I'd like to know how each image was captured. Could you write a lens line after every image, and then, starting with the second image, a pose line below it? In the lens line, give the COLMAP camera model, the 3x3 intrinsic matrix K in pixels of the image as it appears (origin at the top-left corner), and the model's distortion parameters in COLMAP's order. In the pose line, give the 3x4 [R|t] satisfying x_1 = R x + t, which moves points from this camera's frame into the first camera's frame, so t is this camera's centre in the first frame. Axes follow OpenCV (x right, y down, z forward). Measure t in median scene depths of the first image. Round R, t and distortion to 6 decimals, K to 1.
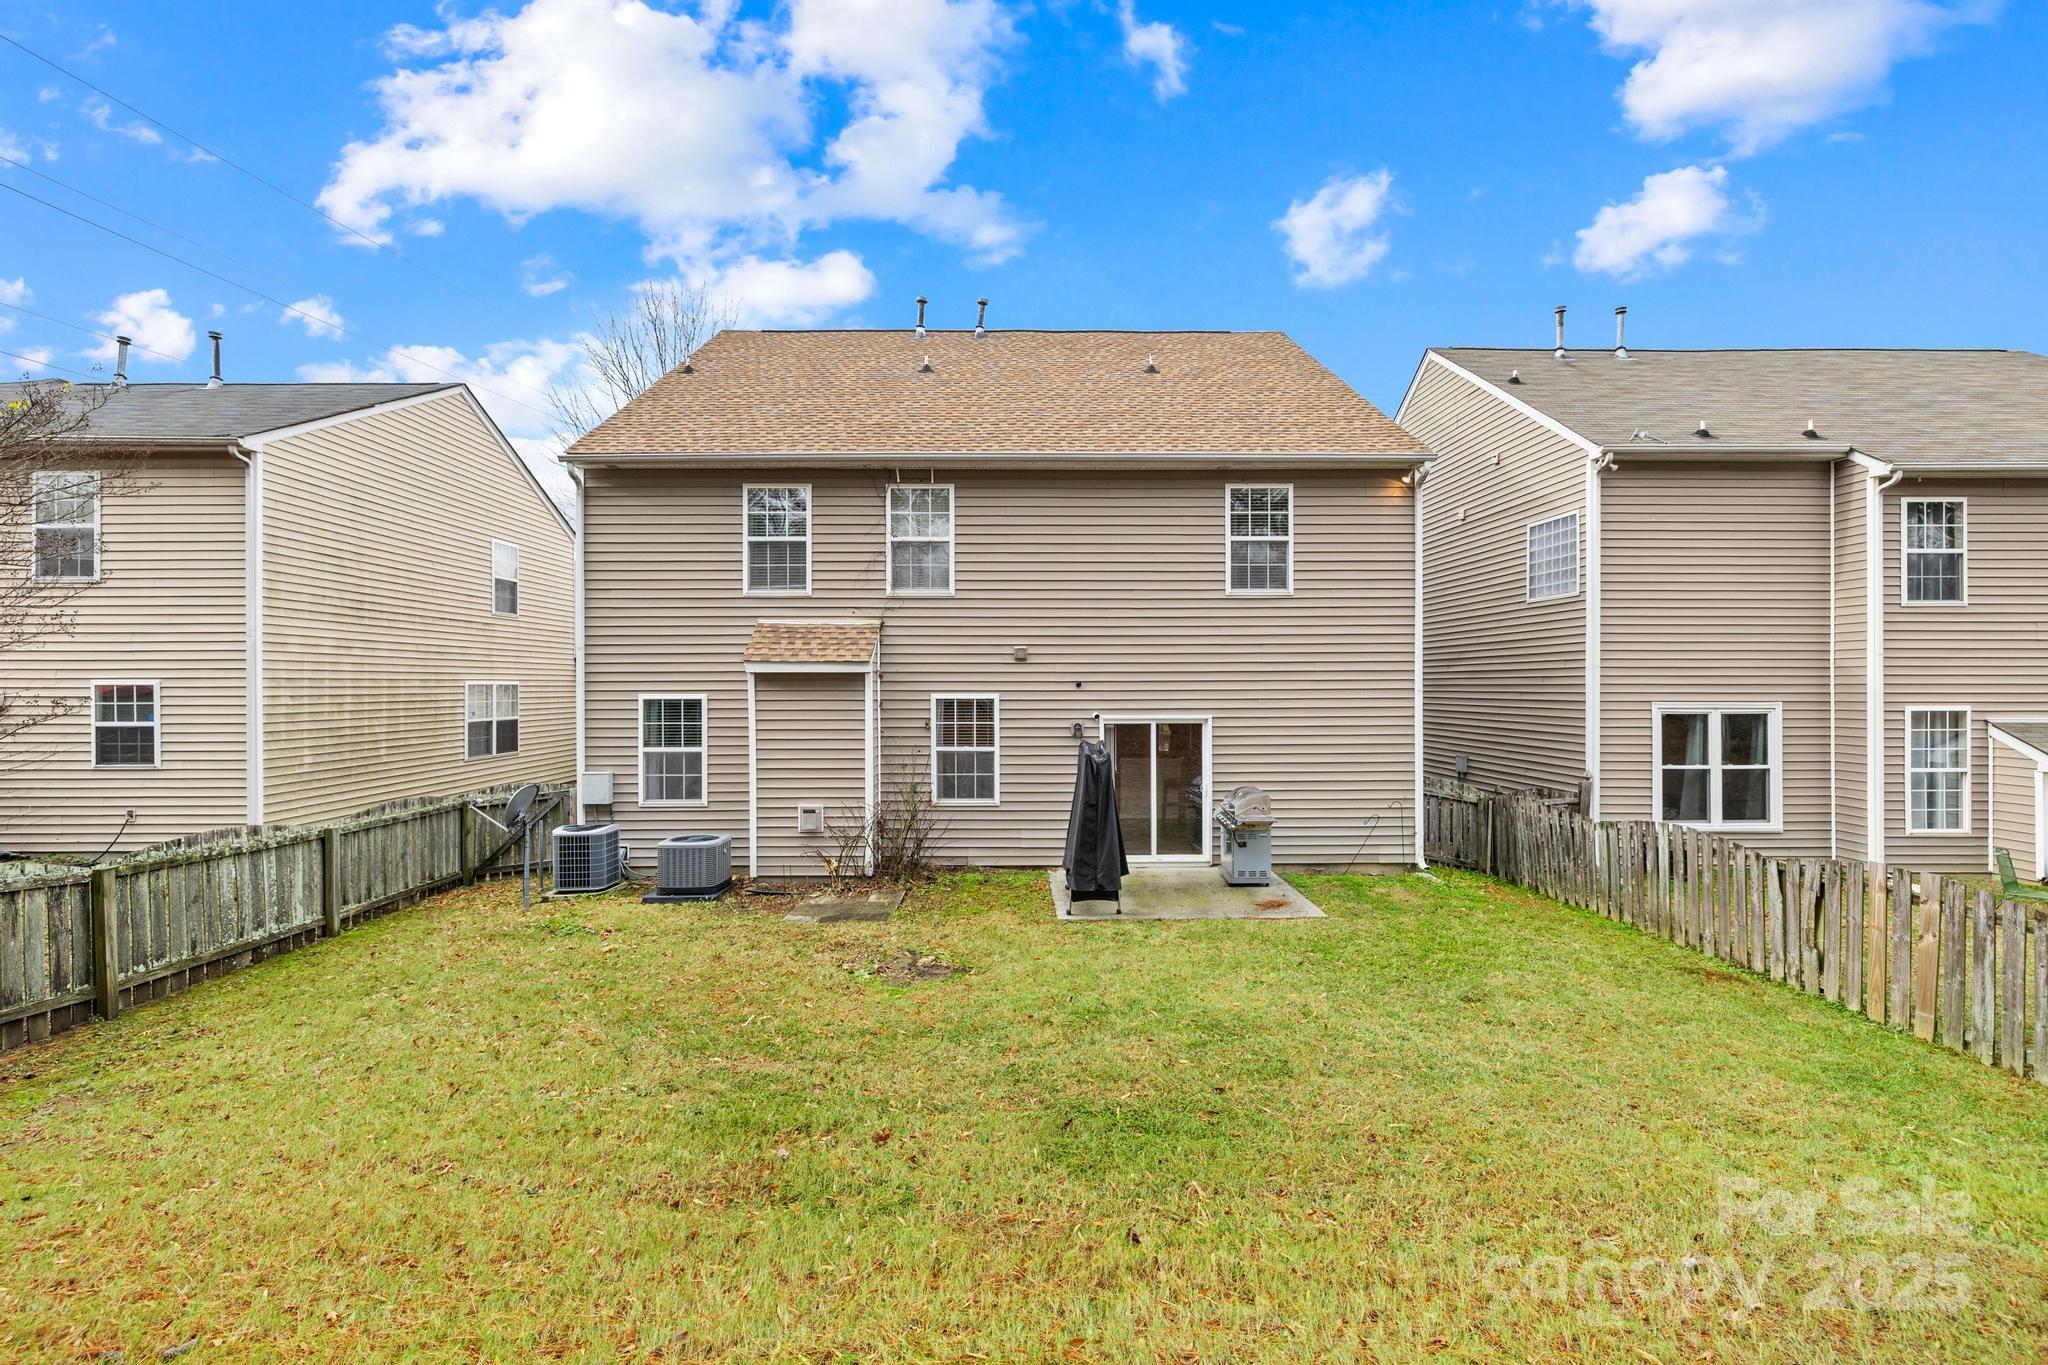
lens RADIAL K [[861.4, 0, 1021.3], [0, 861.4, 679.7], [0, 0, 1]] dist [-0.000137, 0.000745]
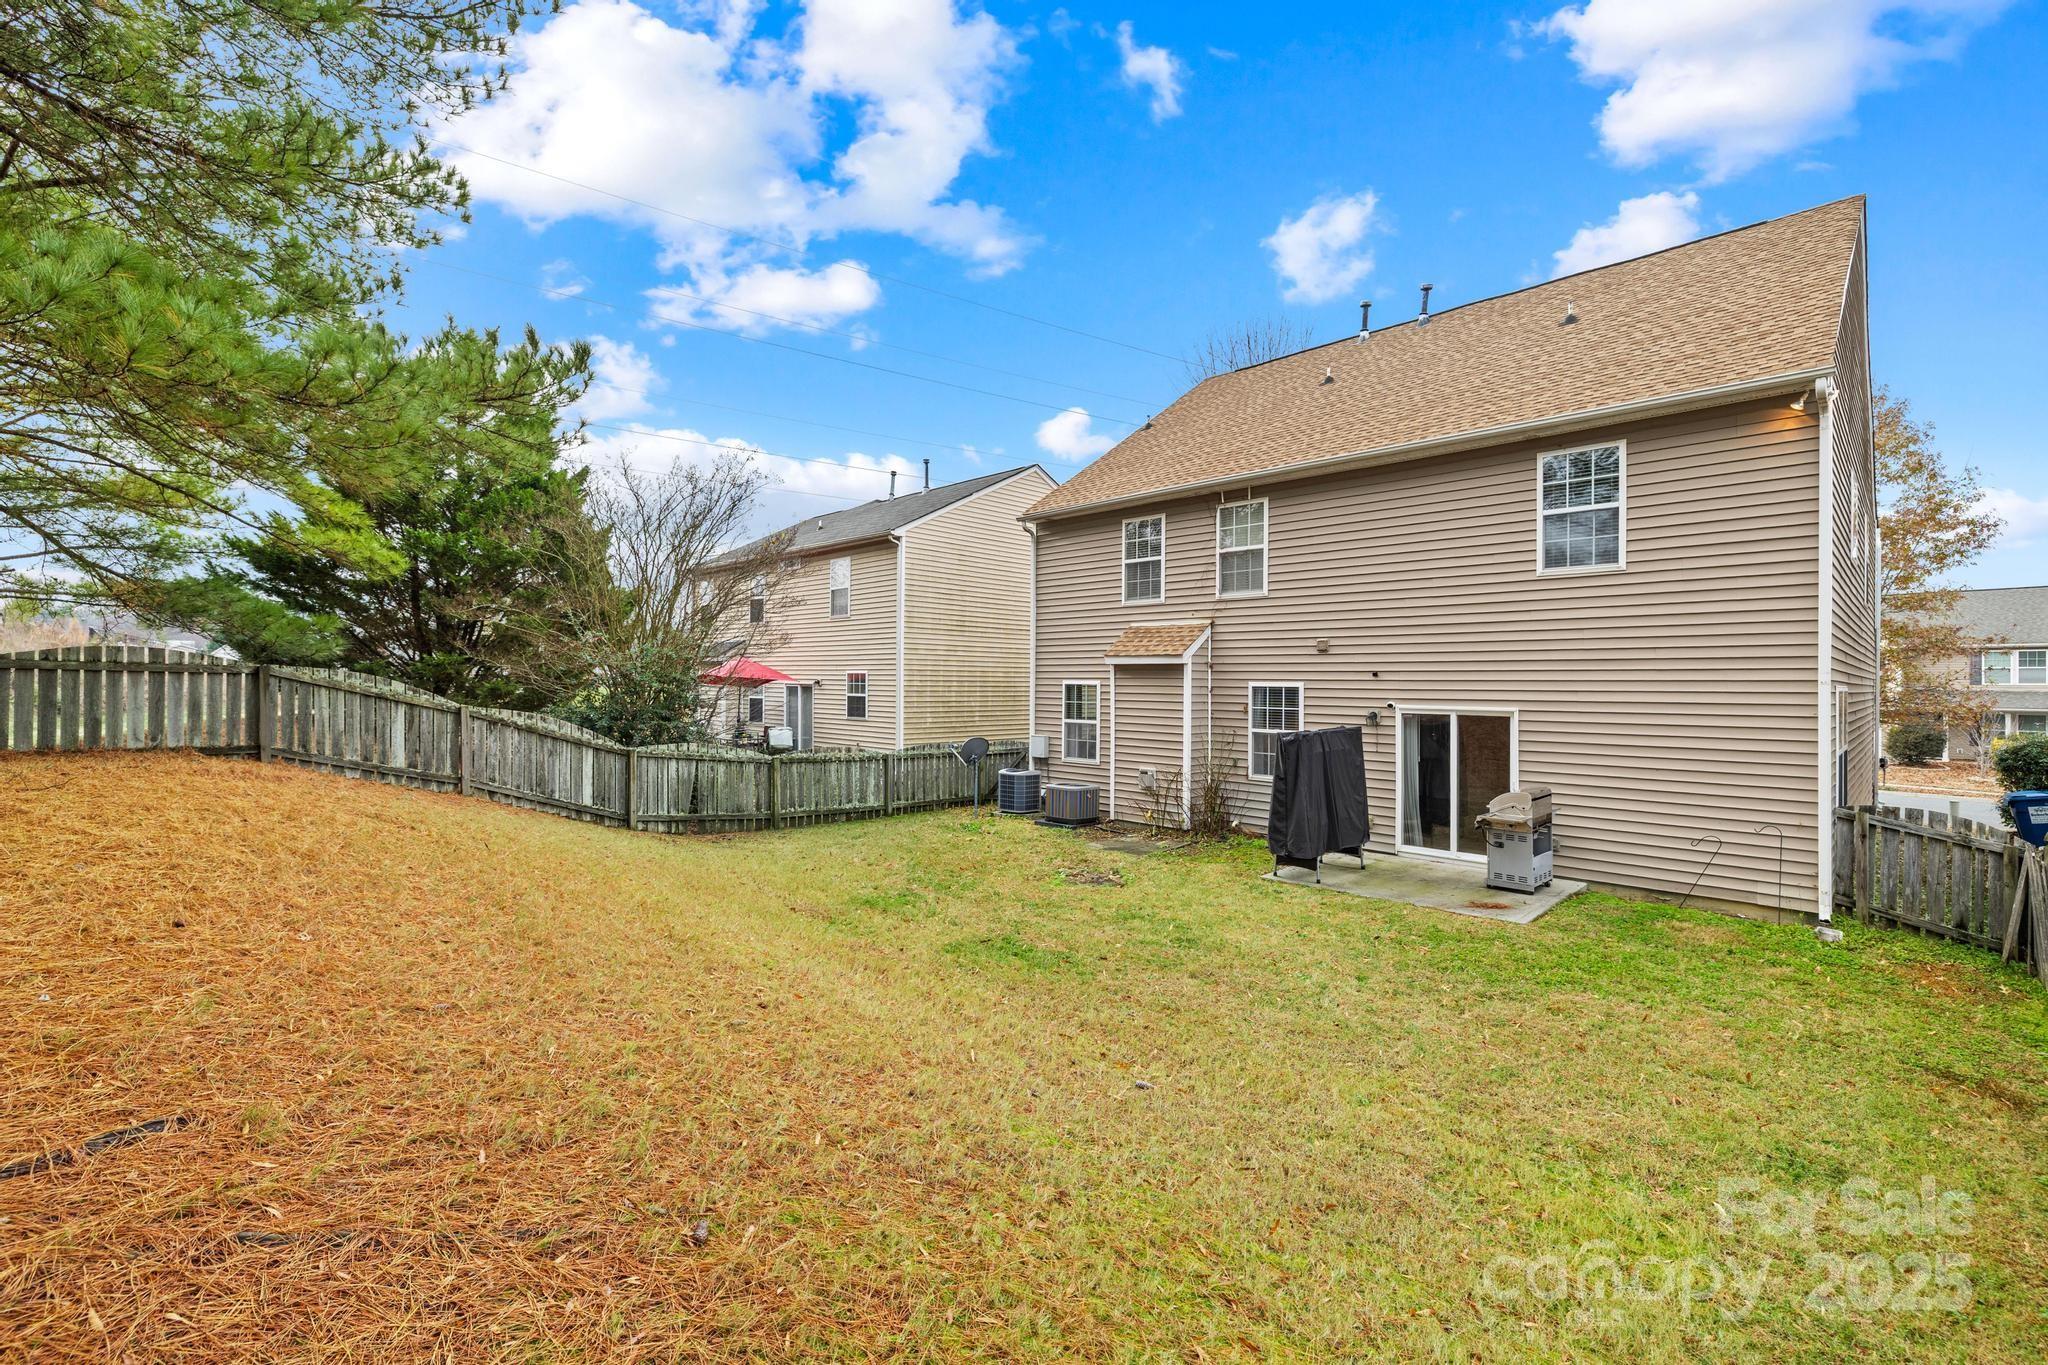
lens RADIAL K [[861.4, 0, 1008.8], [0, 861.4, 677.9], [0, 0, 1]] dist [-0.000137, 0.000745]
pose [[0.694390, 0.005651, -0.719577, 0.506106], [-0.006513, 0.999978, 0.001569, 0.011127], [0.719569, 0.003597, 0.694411, -0.030491]]
